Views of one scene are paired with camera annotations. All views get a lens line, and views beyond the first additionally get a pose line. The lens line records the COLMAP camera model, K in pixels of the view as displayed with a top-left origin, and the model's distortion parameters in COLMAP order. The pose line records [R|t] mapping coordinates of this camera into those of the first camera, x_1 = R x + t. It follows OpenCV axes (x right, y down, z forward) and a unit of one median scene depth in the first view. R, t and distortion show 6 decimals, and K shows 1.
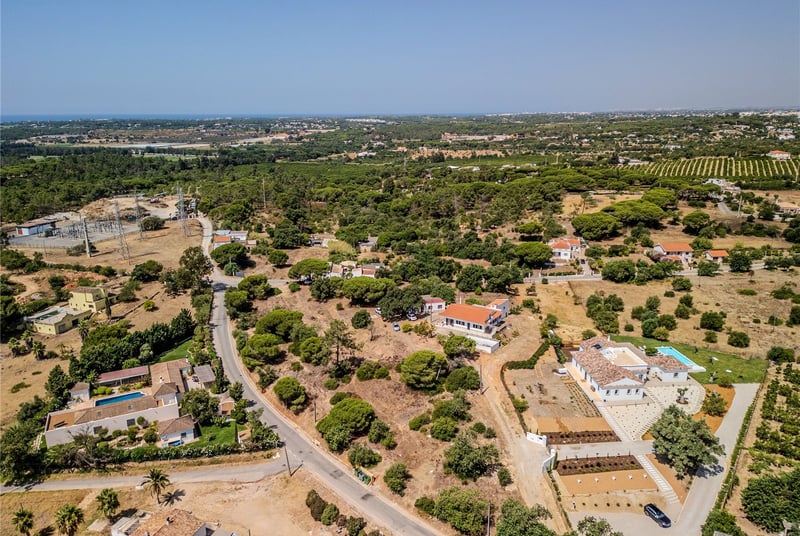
lens RADIAL K [[550.7, 0, 400.0], [0, 550.7, 268.0], [0, 0, 1]] dist [0.088025, -0.087482]
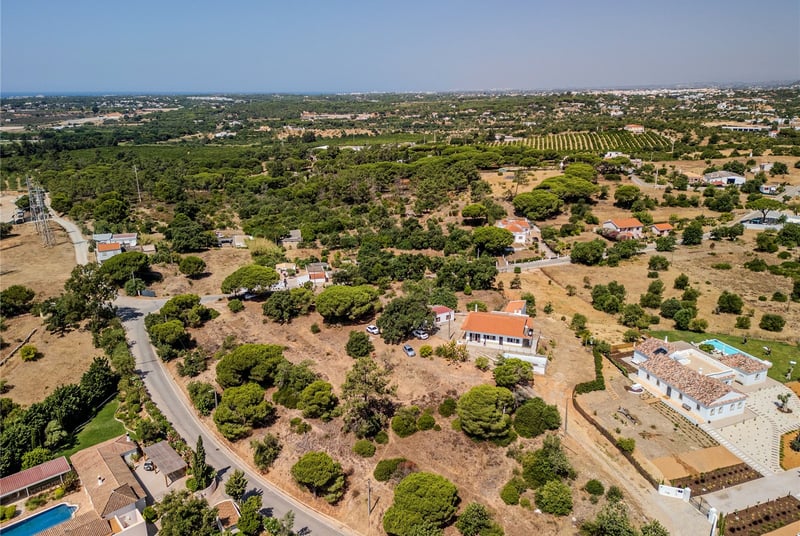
lens RADIAL K [[550.7, 0, 400.0], [0, 550.7, 268.0], [0, 0, 1]] dist [0.088025, -0.087482]
pose [[0.965367, -0.079385, 0.248523, -0.123148], [0.070860, 0.996556, 0.043078, -0.026816], [-0.251087, -0.023976, 0.967668, 0.149595]]
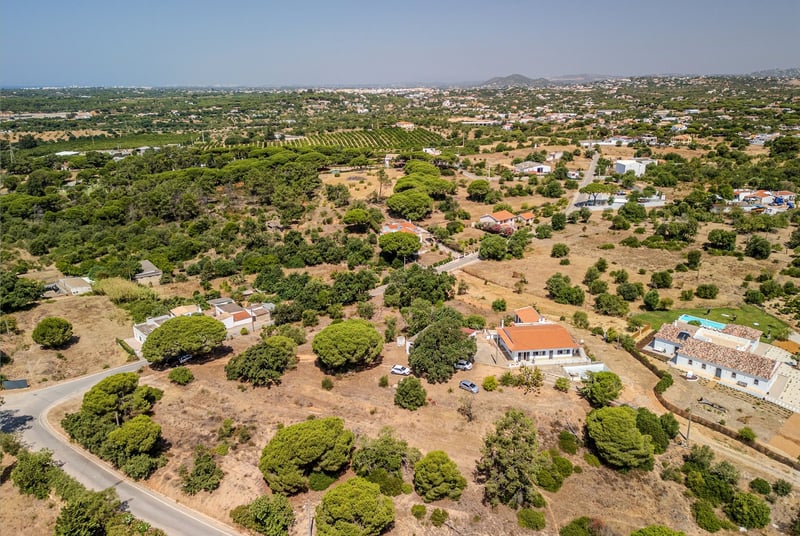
lens RADIAL K [[563.1, 0, 397.5], [0, 563.1, 268.5], [0, 0, 1]] dist [0.090220, -0.092795]
pose [[0.751639, -0.197365, 0.629353, -0.288144], [0.175865, 0.979607, 0.097169, -0.070212], [-0.635696, 0.037646, 0.771021, 0.311886]]
